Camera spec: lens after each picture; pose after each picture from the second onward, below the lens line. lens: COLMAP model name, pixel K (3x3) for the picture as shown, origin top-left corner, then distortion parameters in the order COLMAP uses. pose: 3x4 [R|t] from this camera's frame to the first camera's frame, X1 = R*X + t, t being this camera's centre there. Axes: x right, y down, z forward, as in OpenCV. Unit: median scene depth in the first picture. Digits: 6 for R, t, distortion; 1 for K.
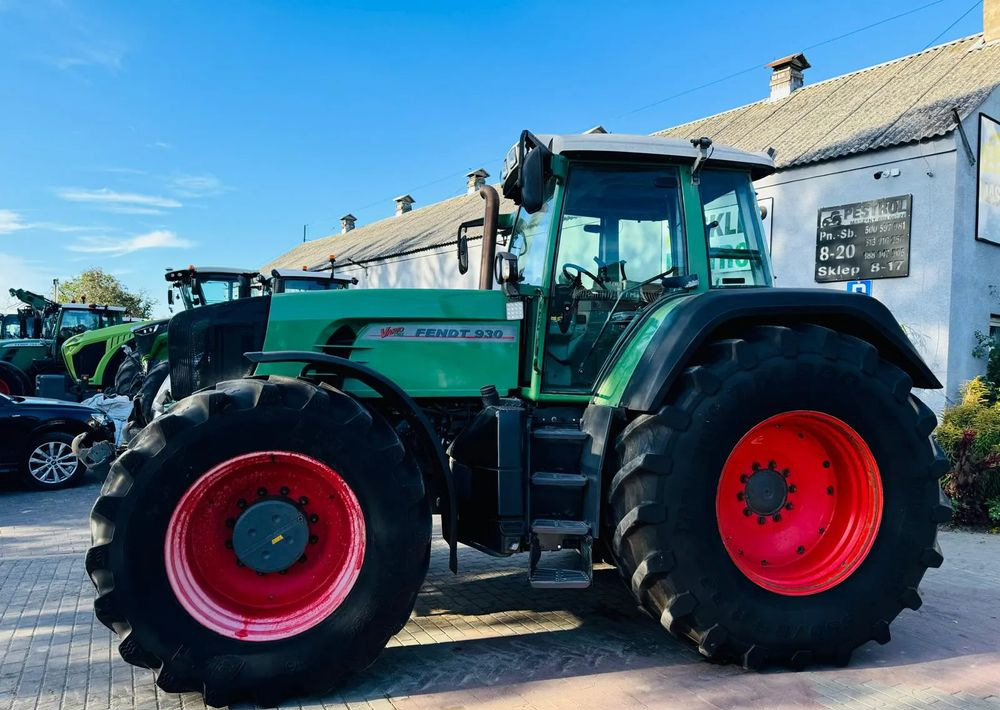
lens RADIAL K [[696.0, 0, 524.3], [0, 696.0, 351.0], [0, 0, 1]] dist [0.086964, -0.121218]
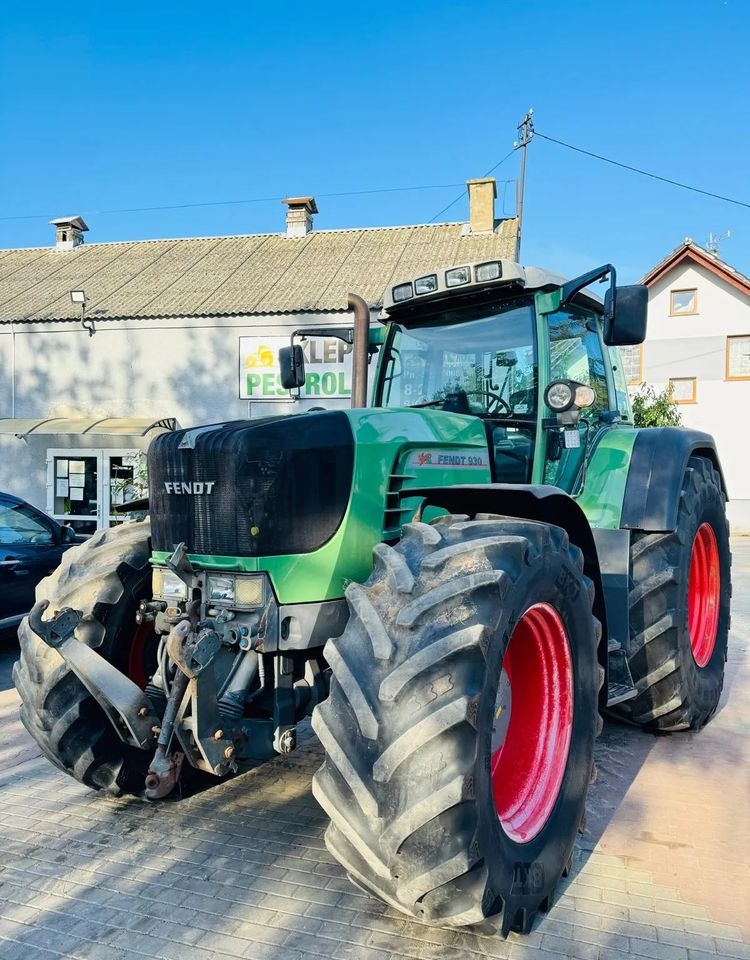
lens RADIAL K [[674.0, 0, 392.5], [0, 674.0, 479.8], [0, 0, 1]] dist [0.110288, -0.165247]
pose [[0.763730, -0.014231, 0.645379, -0.772238], [0.001620, 0.999796, 0.020129, -0.018319], [-0.645534, -0.014328, 0.763597, 0.378537]]
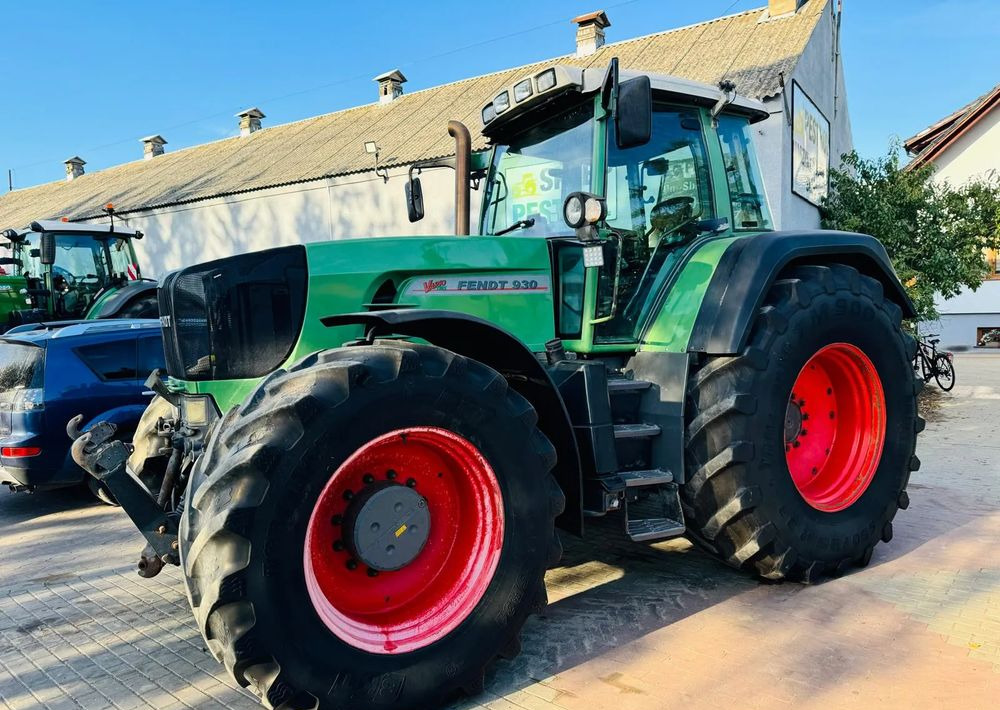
lens RADIAL K [[696.0, 0, 524.3], [0, 696.0, 351.0], [0, 0, 1]] dist [0.086964, -0.121218]
pose [[0.938796, -0.066257, 0.338042, -0.387469], [0.044667, 0.996457, 0.071260, -0.002578], [-0.341566, -0.051800, 0.938429, 0.132413]]
